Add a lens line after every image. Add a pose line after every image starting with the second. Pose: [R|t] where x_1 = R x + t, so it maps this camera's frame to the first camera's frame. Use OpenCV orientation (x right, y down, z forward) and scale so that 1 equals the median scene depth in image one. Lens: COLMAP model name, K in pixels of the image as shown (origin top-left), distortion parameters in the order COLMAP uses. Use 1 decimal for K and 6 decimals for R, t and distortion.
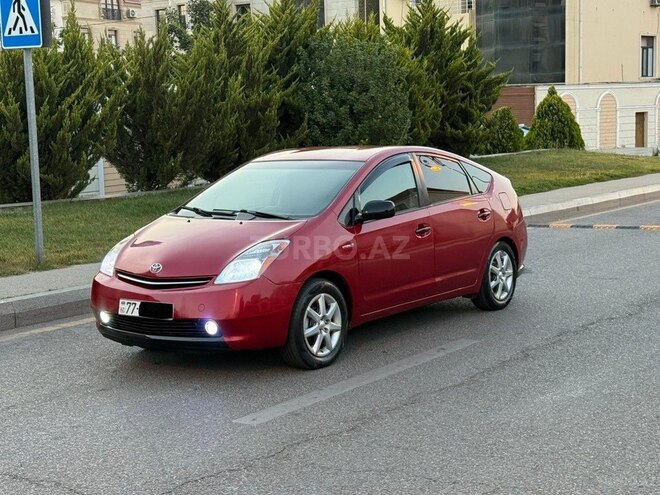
lens RADIAL K [[1061.6, 0, 330.3], [0, 1061.6, 251.7], [0, 0, 1]] dist [0.059665, 0.000000]
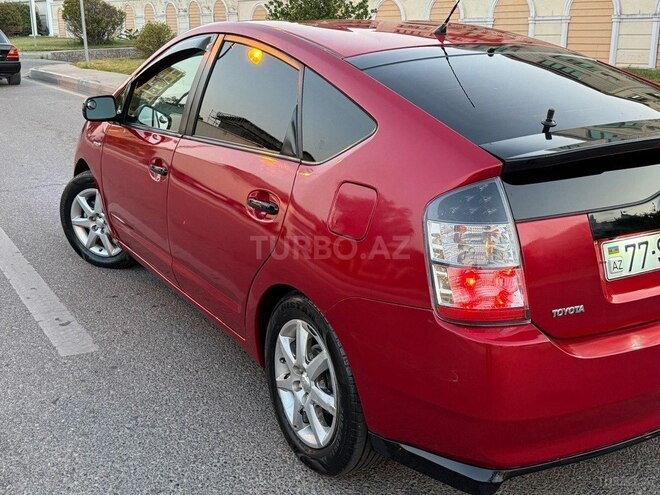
lens RADIAL K [[757.7, 0, 328.4], [0, 757.7, 260.0], [0, 0, 1]] dist [0.058722, 0.000000]
pose [[-0.390535, 0.302523, -0.869461, 0.382334], [-0.078508, 0.930077, 0.358878, -0.118144], [0.917234, 0.208414, -0.339477, 1.090817]]
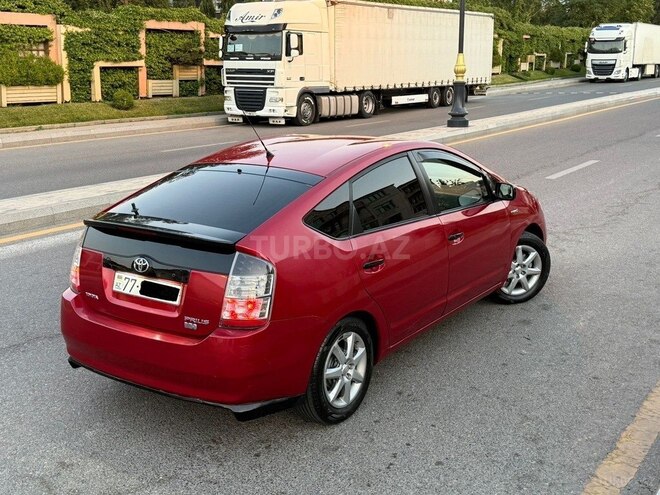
lens RADIAL K [[788.4, 0, 326.8], [0, 788.4, 244.1], [0, 0, 1]] dist [0.046704, 0.000000]
pose [[-0.998339, 0.054328, -0.019186, 0.036502], [0.045242, 0.945374, 0.322832, -0.209650], [0.035676, 0.321428, -0.946262, 1.530734]]
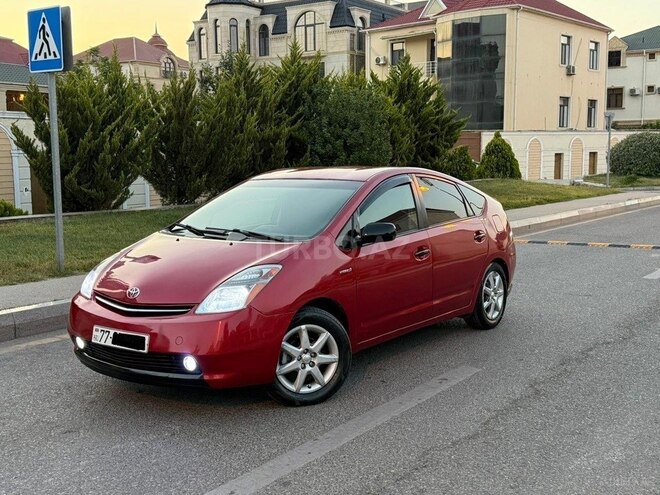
lens RADIAL K [[757.7, 0, 336.5], [0, 757.7, 249.5], [0, 0, 1]] dist [0.058722, 0.000000]
pose [[0.999703, 0.019443, 0.014684, -0.002616], [-0.019429, 0.999811, -0.001084, -0.018140], [-0.014703, 0.000798, 0.999892, 0.266386]]
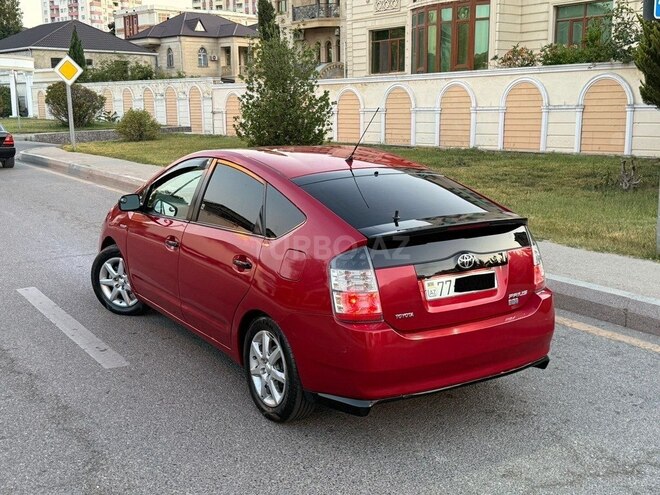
lens RADIAL K [[757.7, 0, 324.8], [0, 757.7, 253.5], [0, 0, 1]] dist [0.058722, 0.000000]
pose [[-0.358747, 0.216034, -0.908091, 0.553962], [-0.078221, 0.962470, 0.259873, -0.168304], [0.930152, 0.164260, -0.328384, 1.172427]]
